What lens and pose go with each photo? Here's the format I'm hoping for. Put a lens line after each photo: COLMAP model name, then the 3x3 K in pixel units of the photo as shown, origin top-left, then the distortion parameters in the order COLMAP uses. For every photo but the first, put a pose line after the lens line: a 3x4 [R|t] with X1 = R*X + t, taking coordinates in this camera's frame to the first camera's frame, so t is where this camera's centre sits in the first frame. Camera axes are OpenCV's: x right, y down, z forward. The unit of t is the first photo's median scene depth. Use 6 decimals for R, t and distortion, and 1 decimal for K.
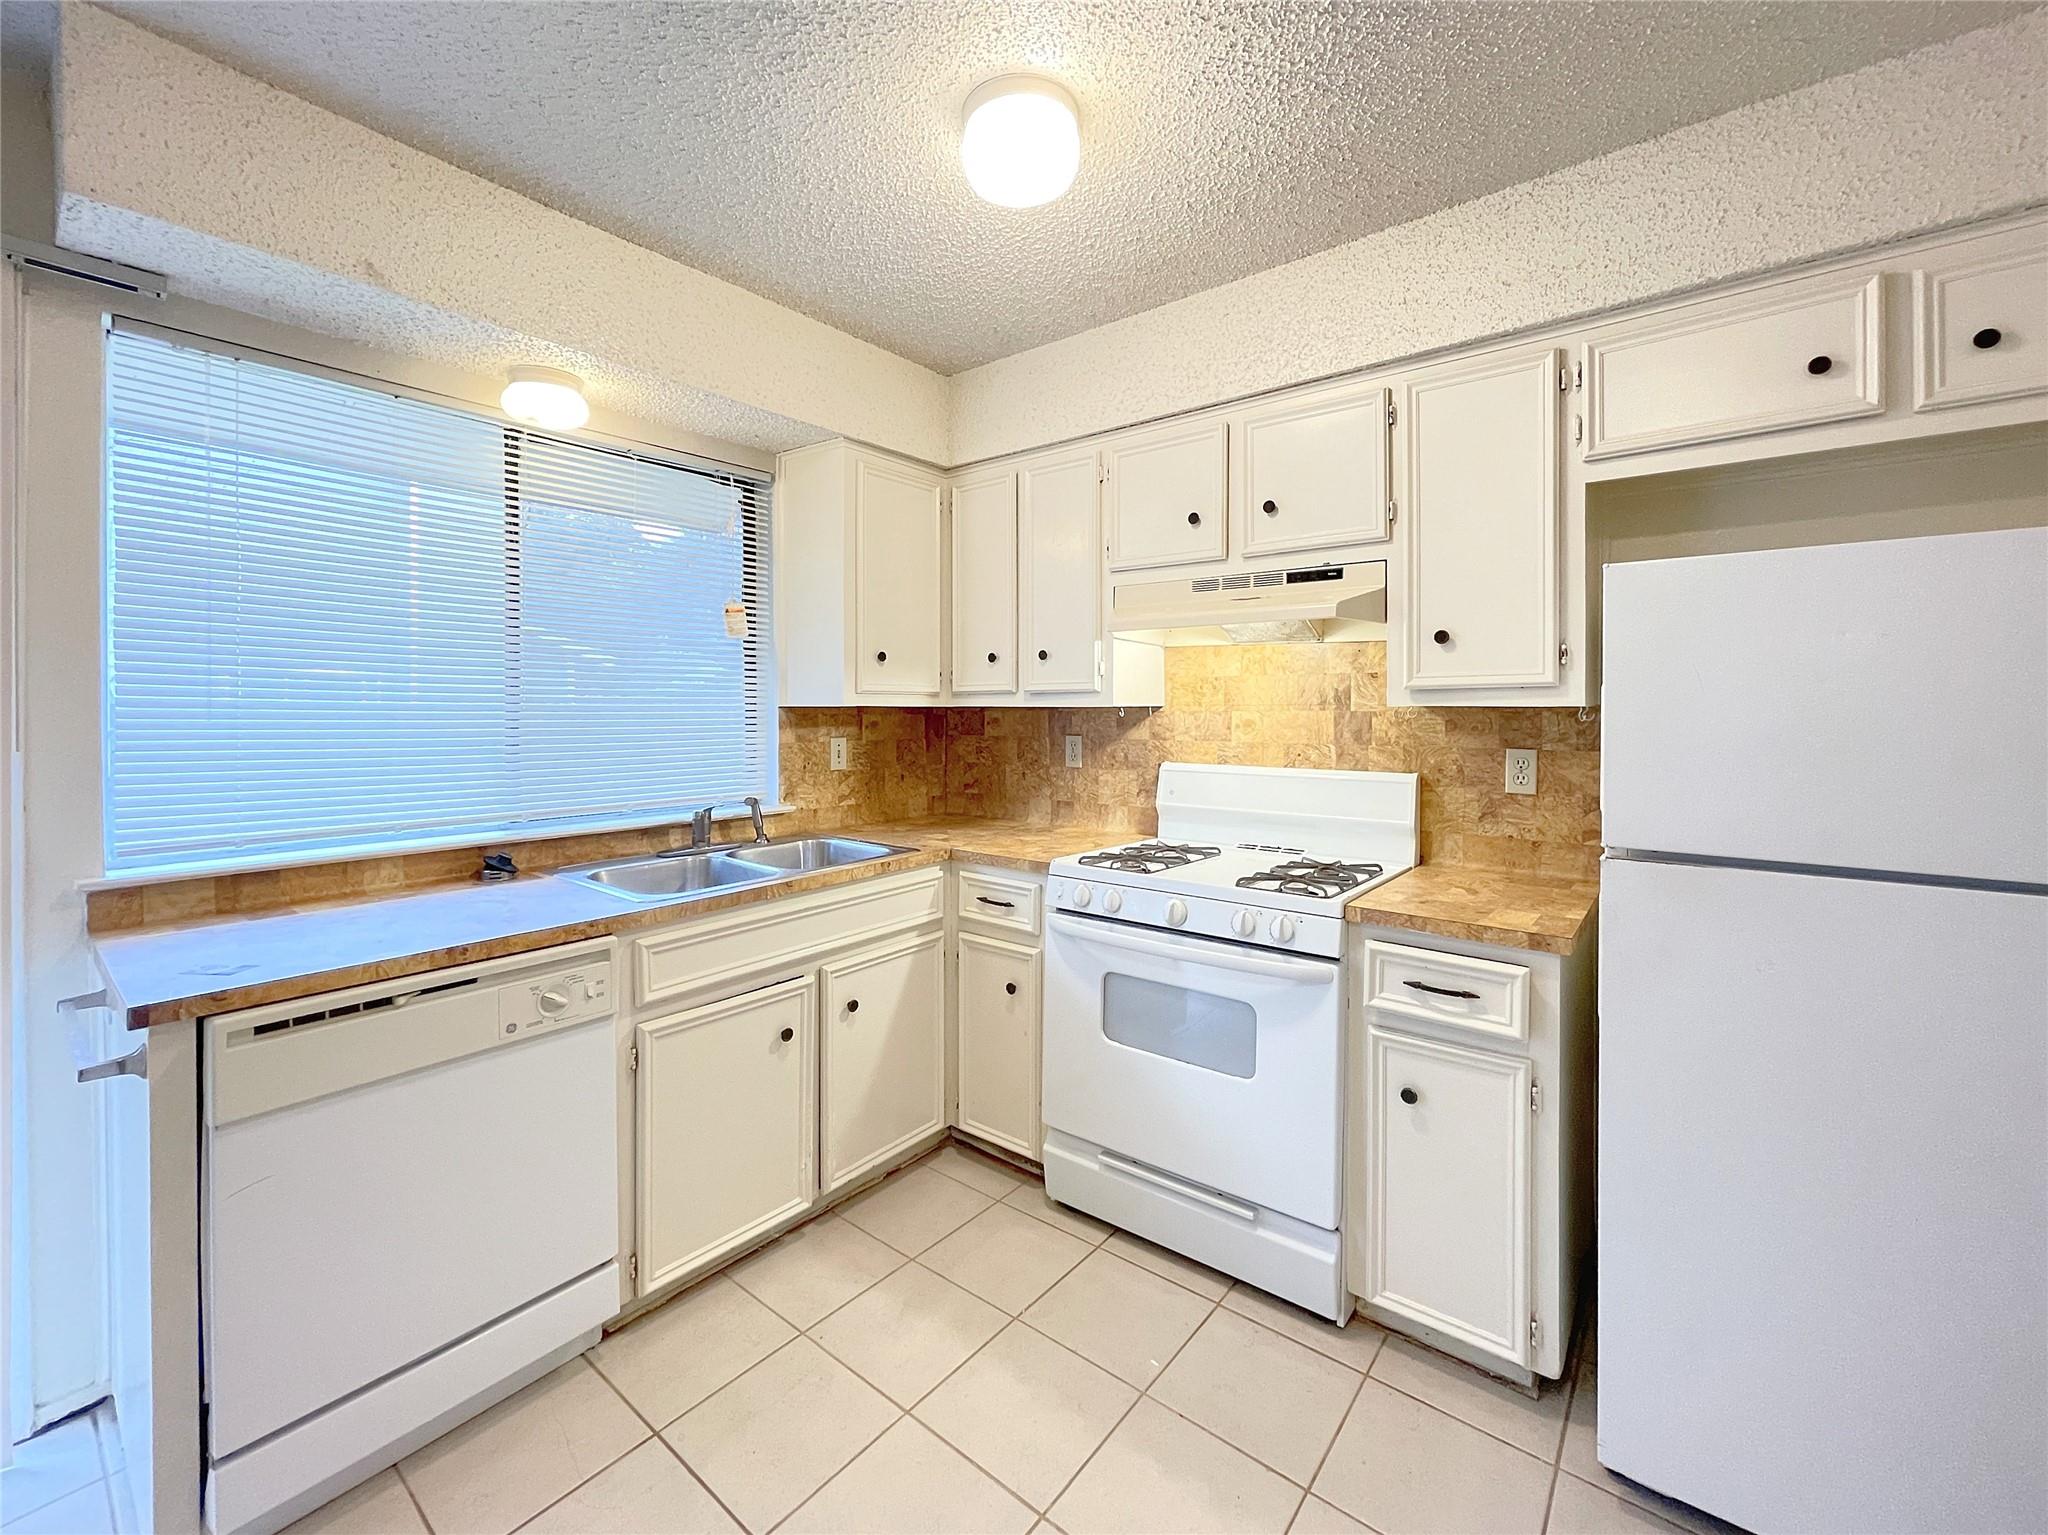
lens RADIAL K [[837.6, 0, 1021.2], [0, 837.6, 711.0], [0, 0, 1]] dist [-0.000818, 0.000297]
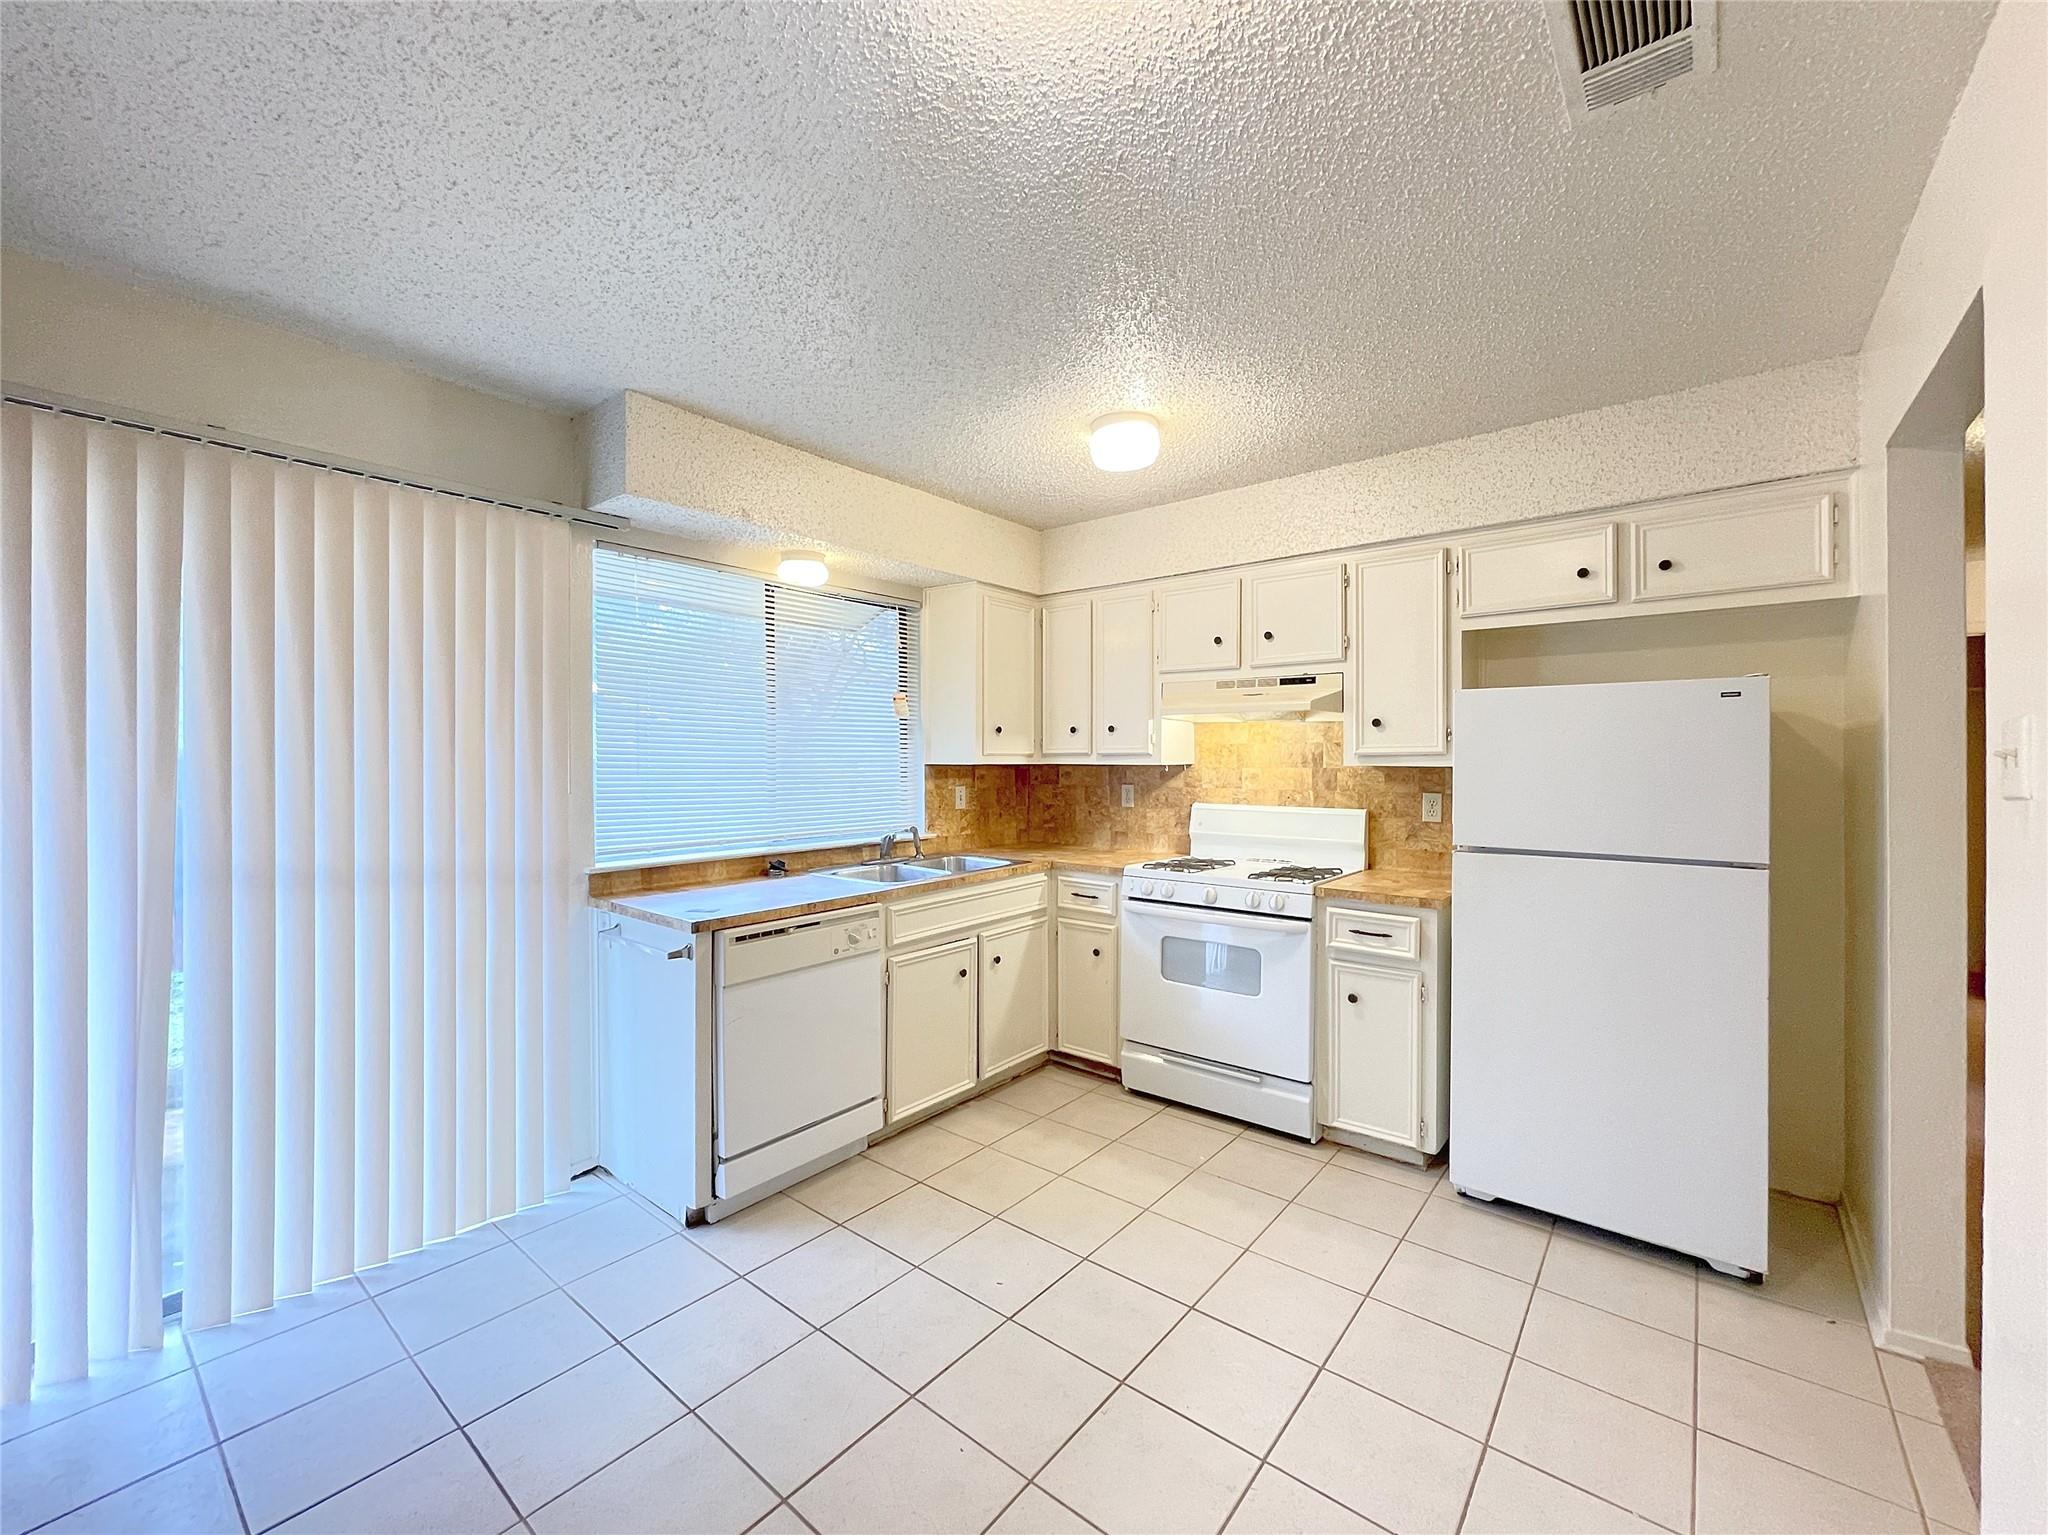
lens RADIAL K [[821.7, 0, 1014.5], [0, 821.7, 759.0], [0, 0, 1]] dist [-0.000617, -0.000238]
pose [[0.999973, -0.000601, -0.007324, -0.162752], [0.000581, 0.999996, -0.002766, -0.013674], [0.007326, 0.002761, 0.999969, -0.524337]]
